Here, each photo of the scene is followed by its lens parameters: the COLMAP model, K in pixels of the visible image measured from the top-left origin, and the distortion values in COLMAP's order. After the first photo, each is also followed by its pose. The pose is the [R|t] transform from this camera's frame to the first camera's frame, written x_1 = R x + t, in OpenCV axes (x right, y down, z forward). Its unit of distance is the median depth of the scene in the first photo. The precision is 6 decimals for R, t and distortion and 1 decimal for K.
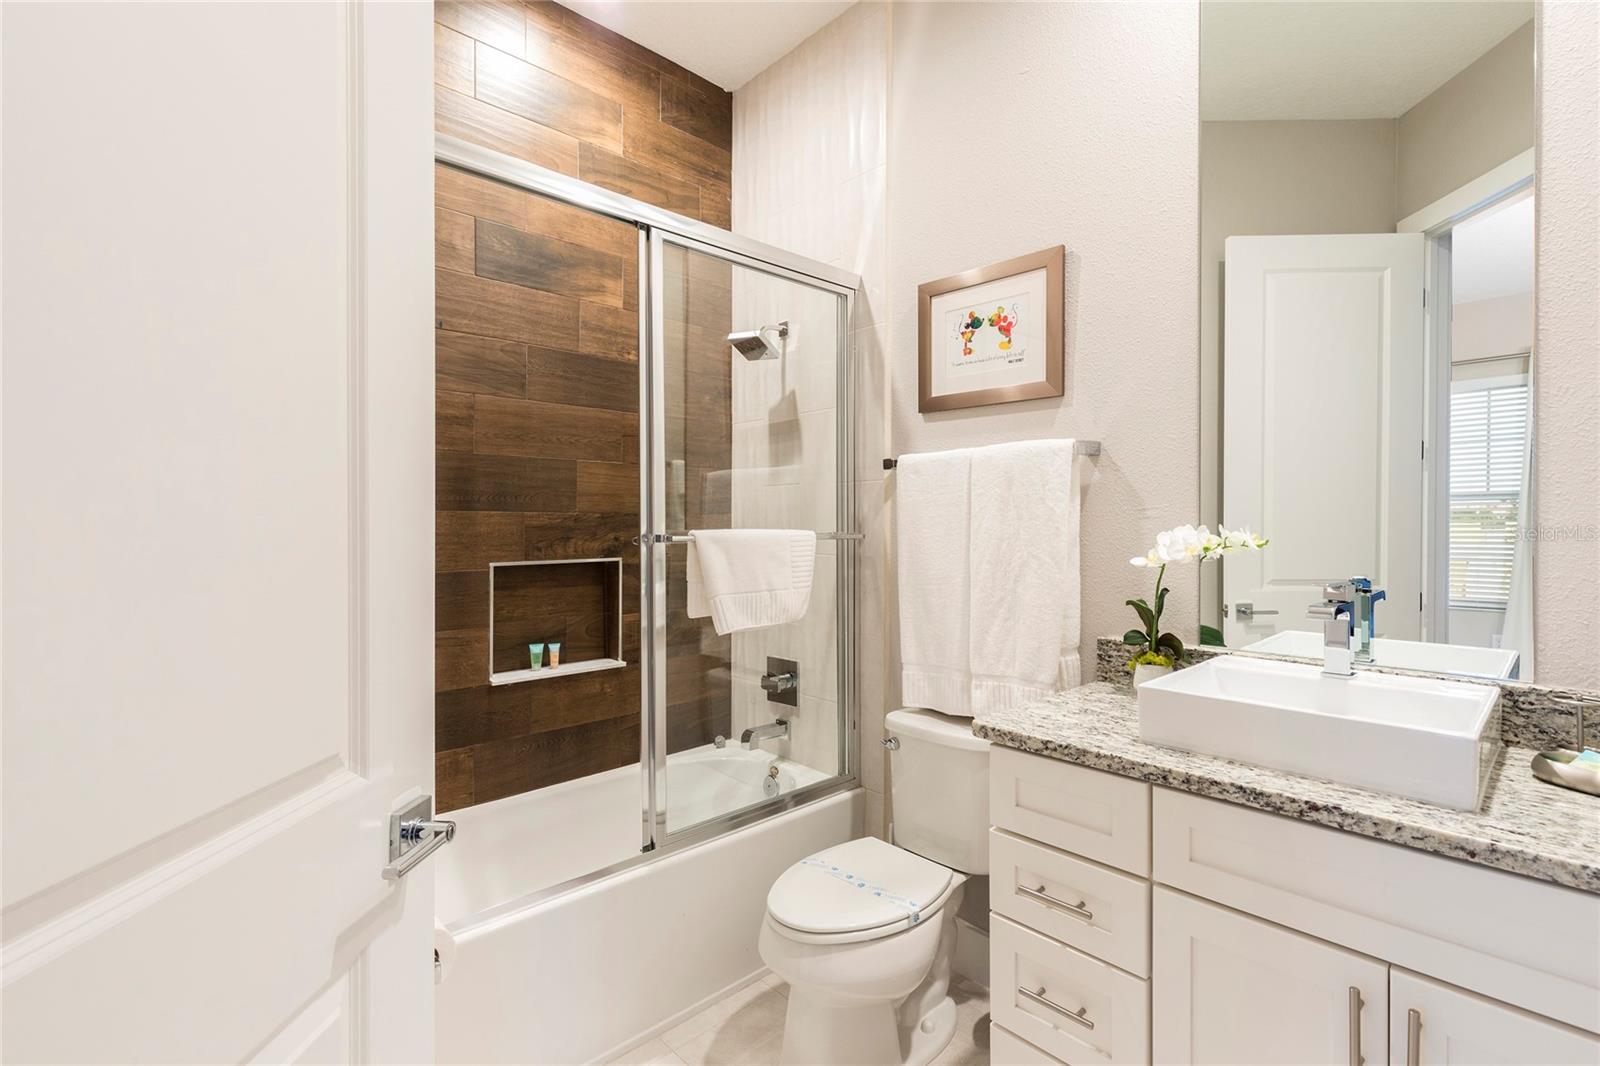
lens RADIAL K [[722.4, 0, 803.1], [0, 722.4, 531.5], [0, 0, 1]] dist [0.001561, -0.000572]
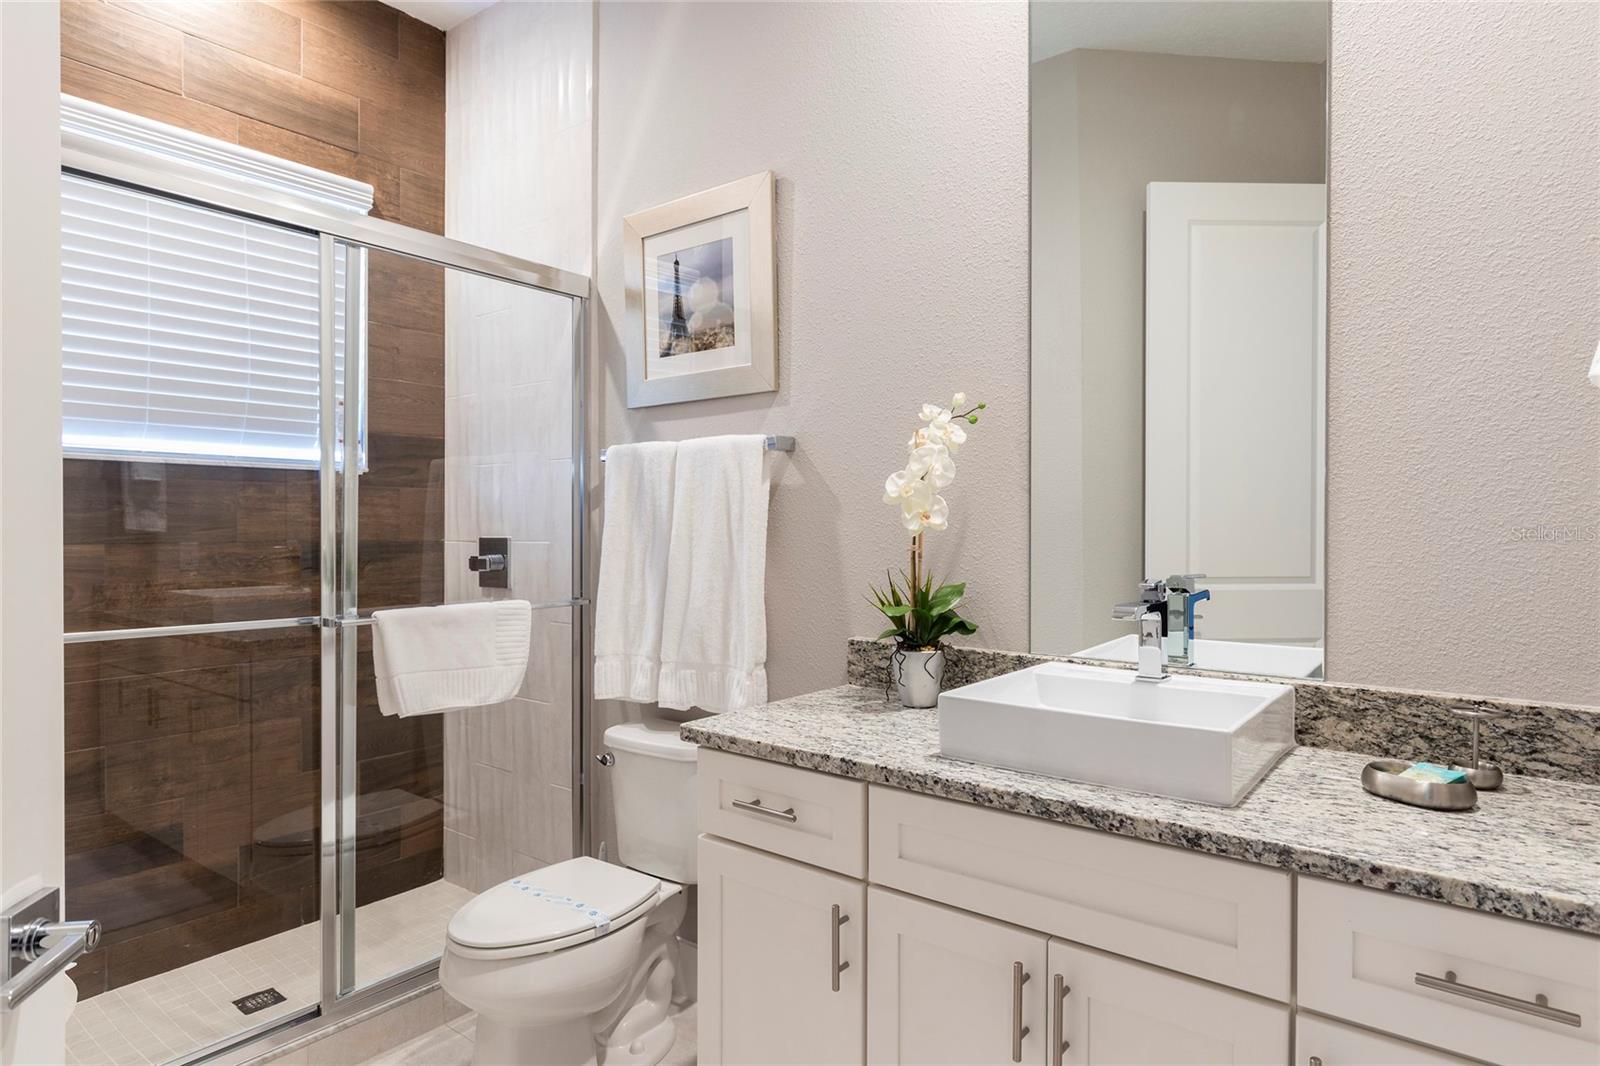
lens RADIAL K [[917.0, 0, 796.6], [0, 917.0, 525.1], [0, 0, 1]] dist [0.004350, -0.003926]
pose [[0.989011, -0.001313, 0.147834, 0.189302], [0.001678, 0.999996, -0.002348, -0.000383], [-0.147830, 0.002570, 0.989009, -0.210580]]
